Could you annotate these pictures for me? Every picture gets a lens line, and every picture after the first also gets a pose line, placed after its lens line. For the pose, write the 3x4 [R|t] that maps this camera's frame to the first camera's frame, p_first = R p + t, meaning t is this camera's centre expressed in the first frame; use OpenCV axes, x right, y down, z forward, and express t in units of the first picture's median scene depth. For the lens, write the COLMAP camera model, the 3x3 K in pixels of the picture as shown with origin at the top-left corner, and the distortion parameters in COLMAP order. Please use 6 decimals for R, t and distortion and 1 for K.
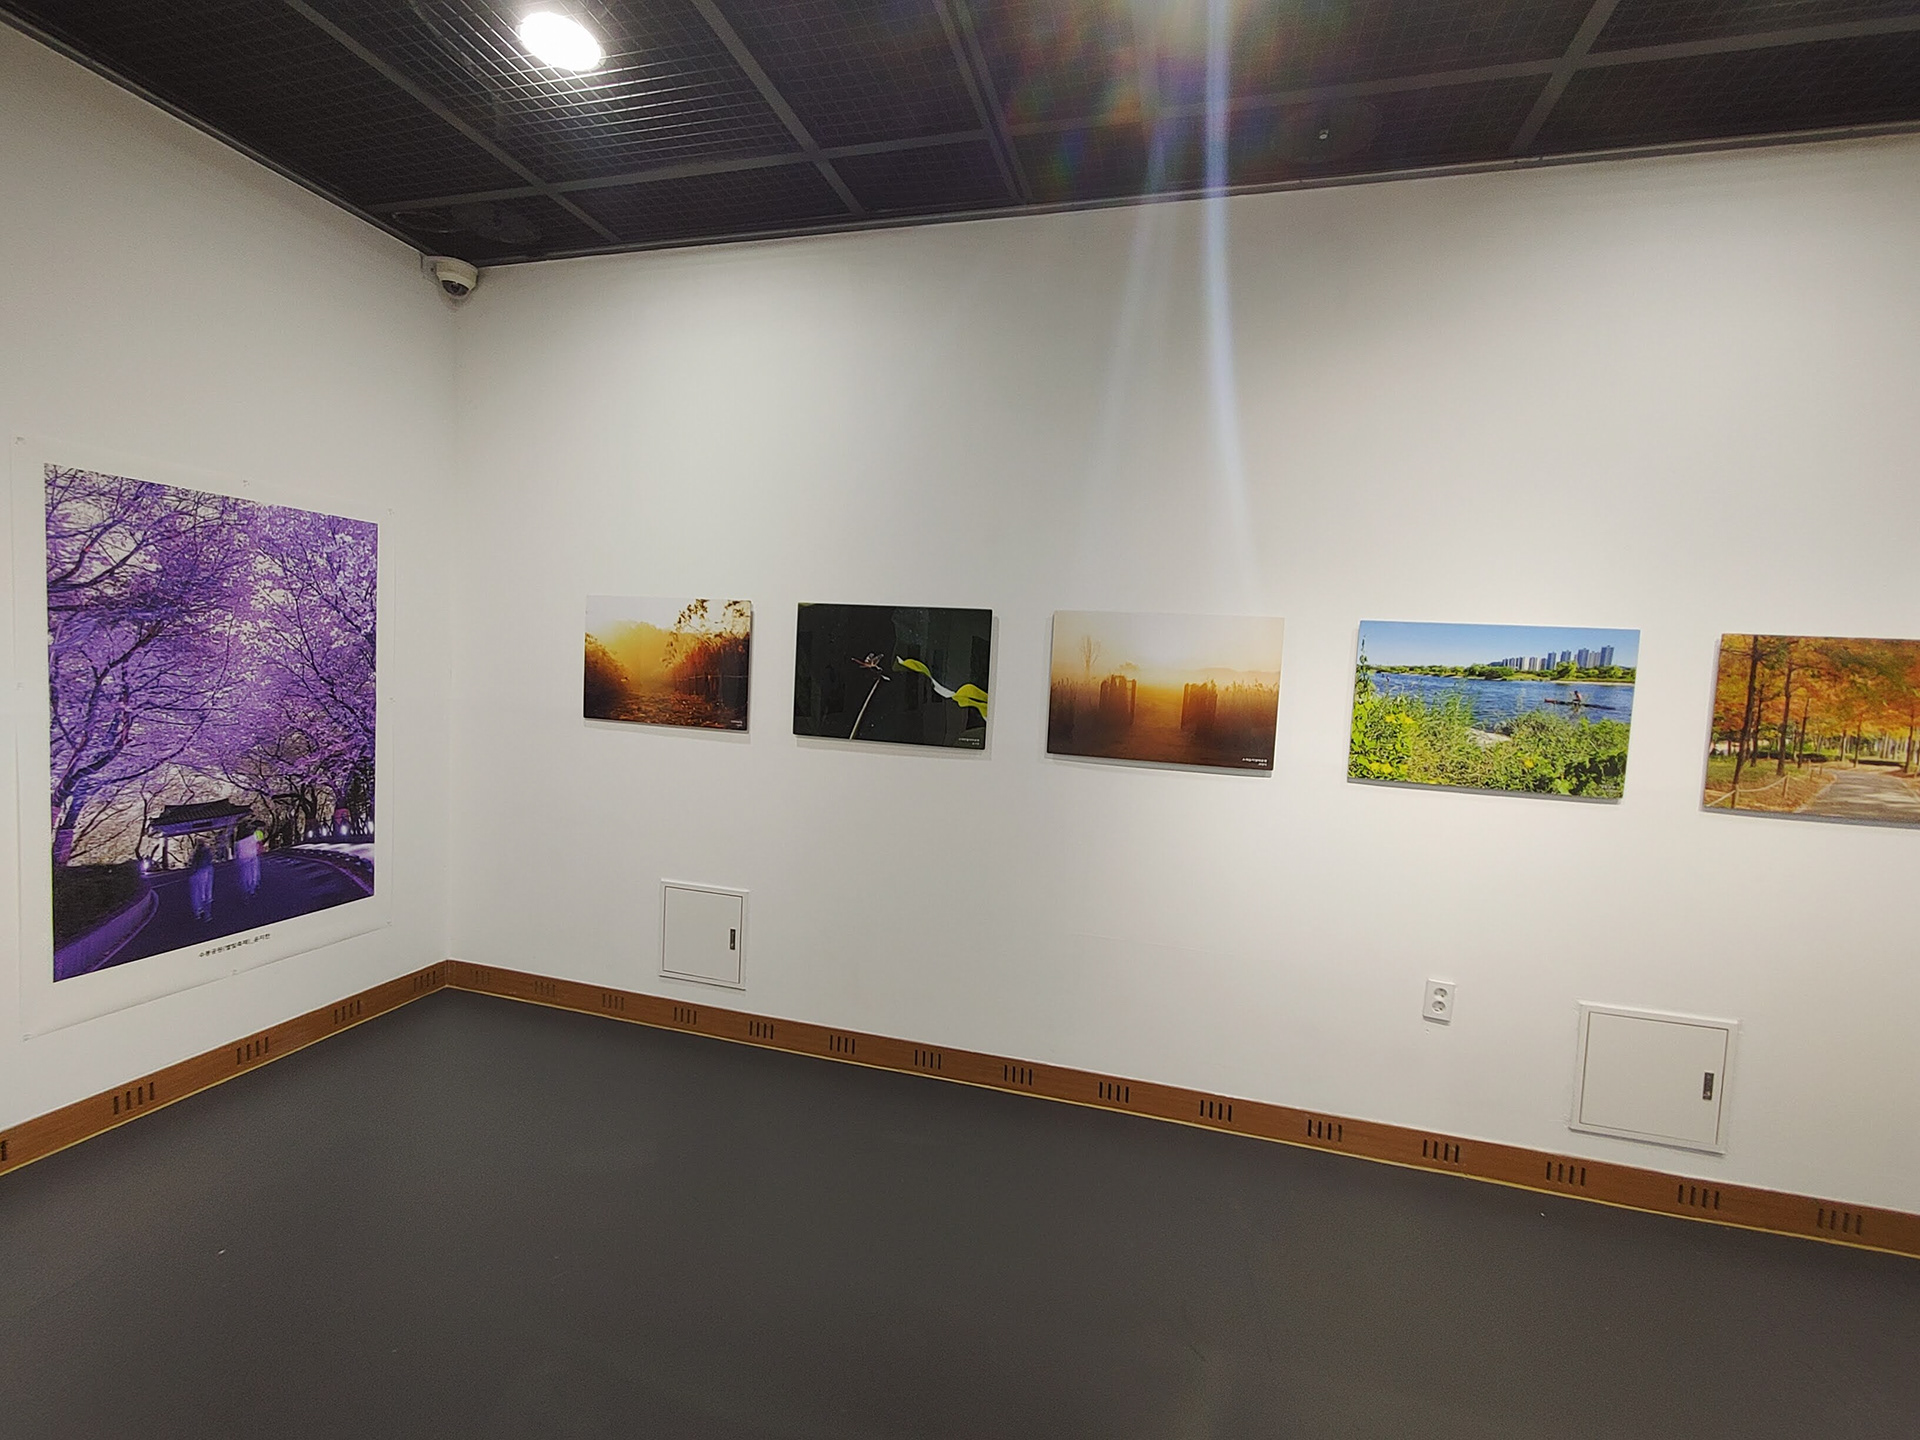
lens RADIAL K [[833.0, 0, 955.8], [0, 833.0, 723.1], [0, 0, 1]] dist [-0.000871, 0.001669]
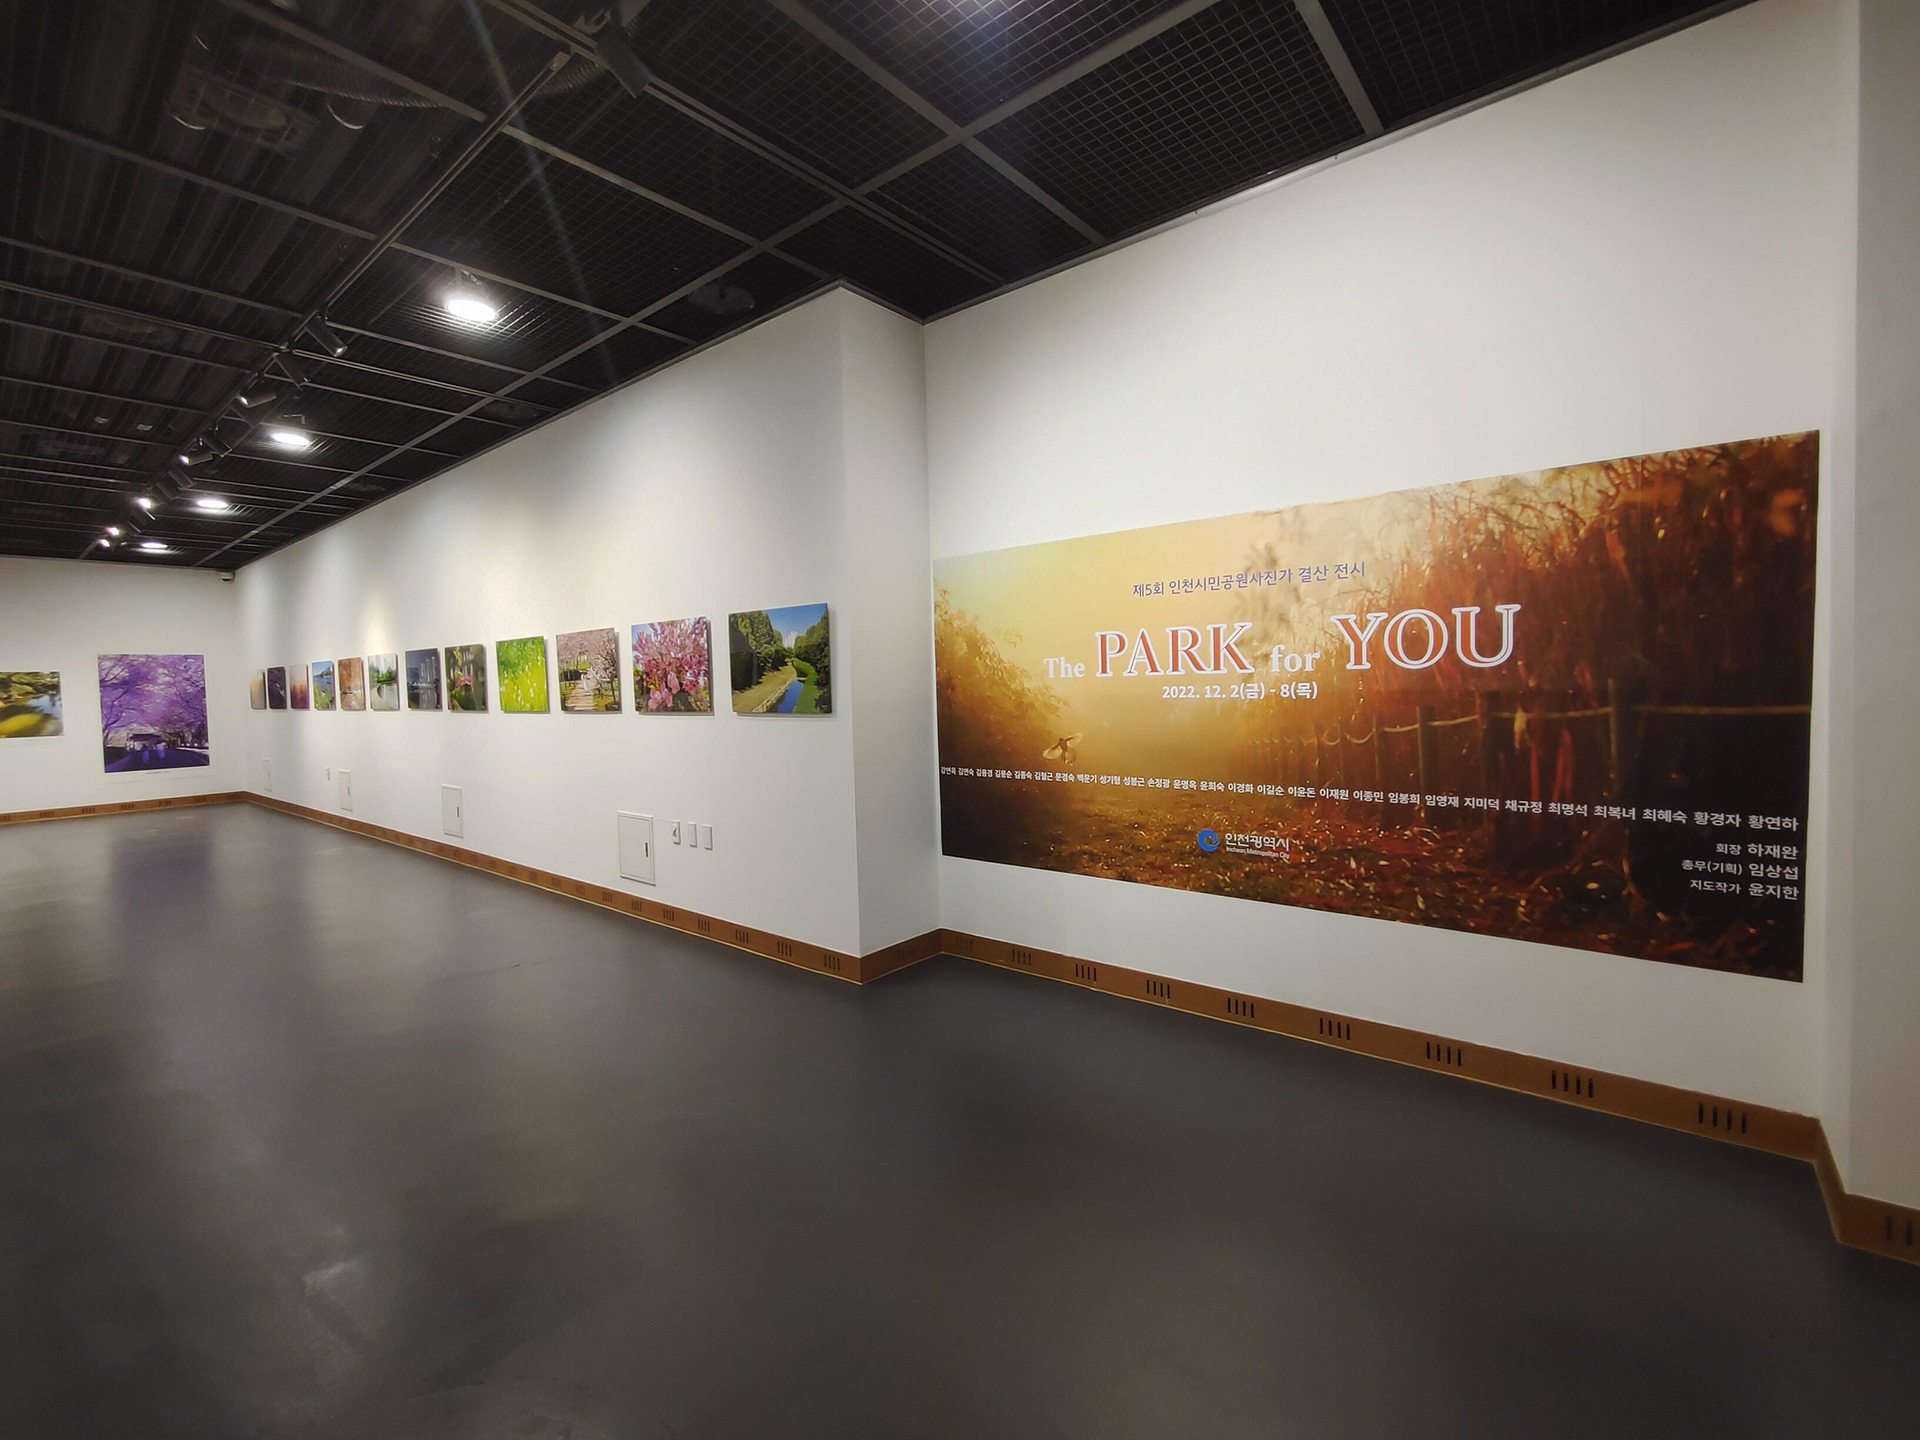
lens RADIAL K [[833.0, 0, 966.3], [0, 833.0, 715.3], [0, 0, 1]] dist [-0.000871, 0.001669]
pose [[0.915821, -0.050119, -0.398447, 4.075030], [0.037761, 0.998533, -0.038807, 0.300108], [0.399808, 0.020495, 0.916370, -1.009528]]
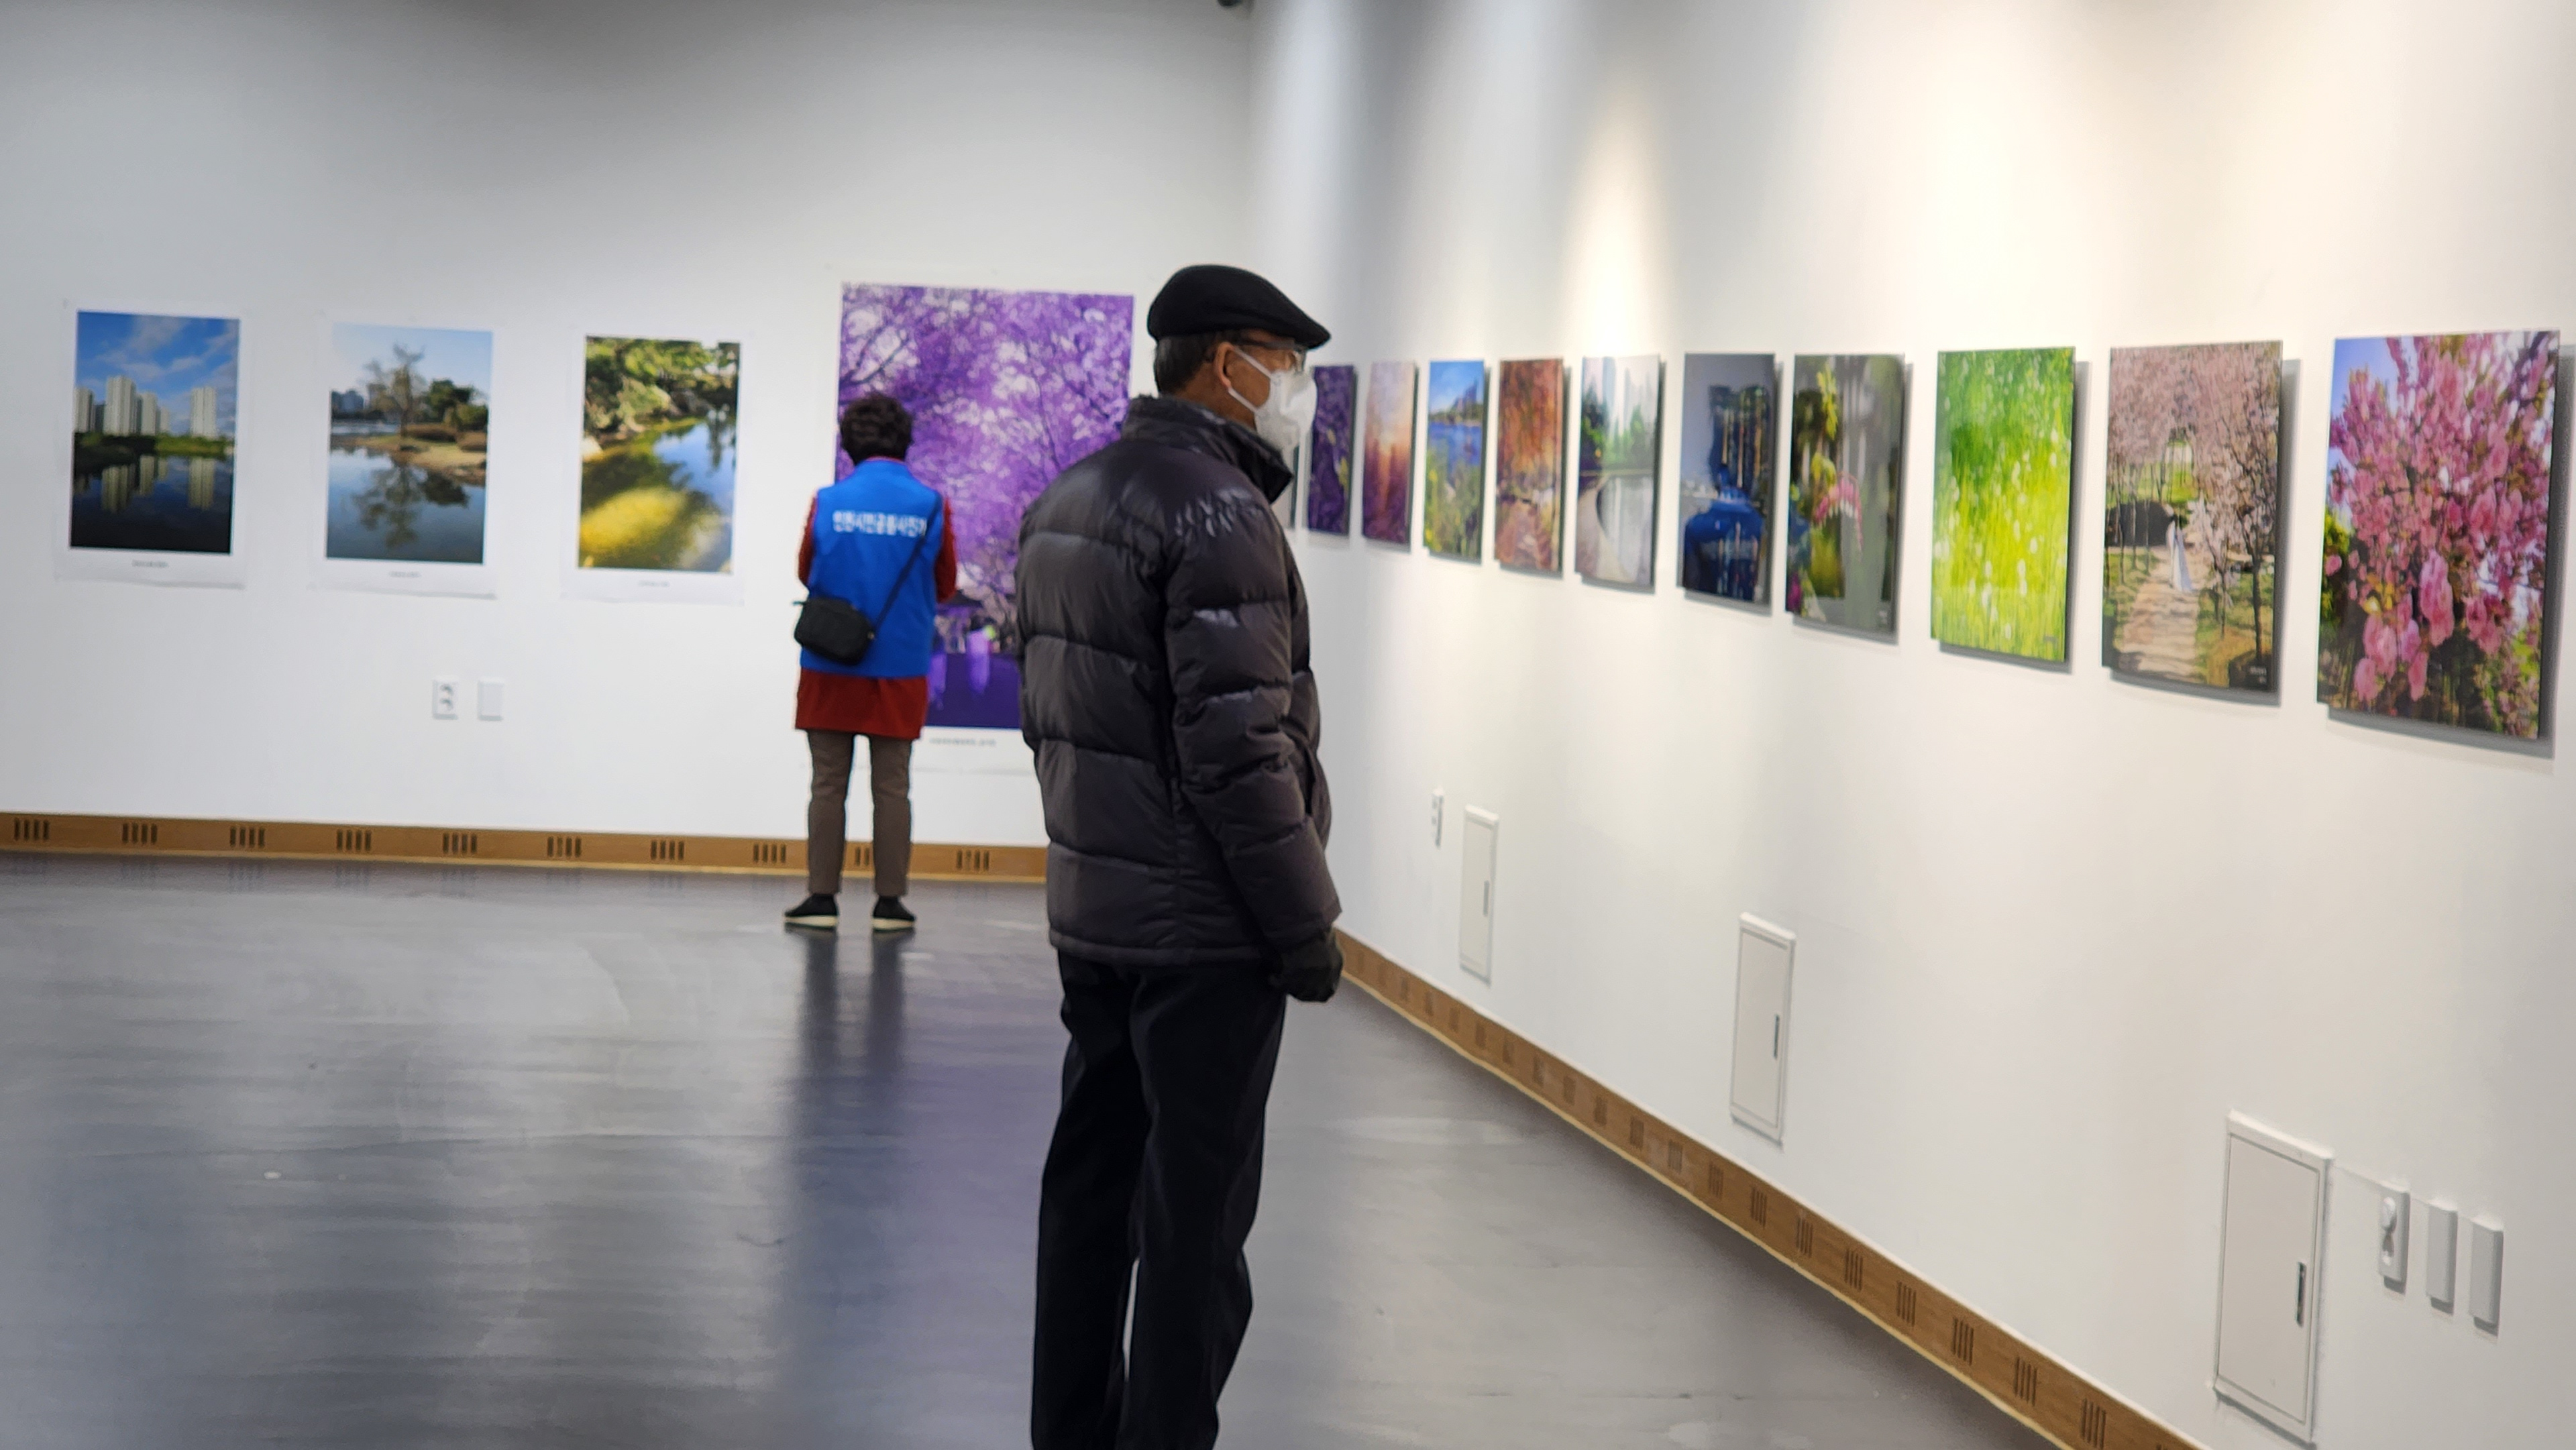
lens RADIAL K [[5102.1, 0, 1265.2], [0, 5102.1, 727.5], [0, 0, 1]] dist [0.048752, 0.000000]
pose [[0.418015, 0.029436, -0.907963, 4.836074], [-0.088943, 0.995999, -0.008658, 0.277696], [0.904076, 0.084376, 0.418961, -1.216421]]
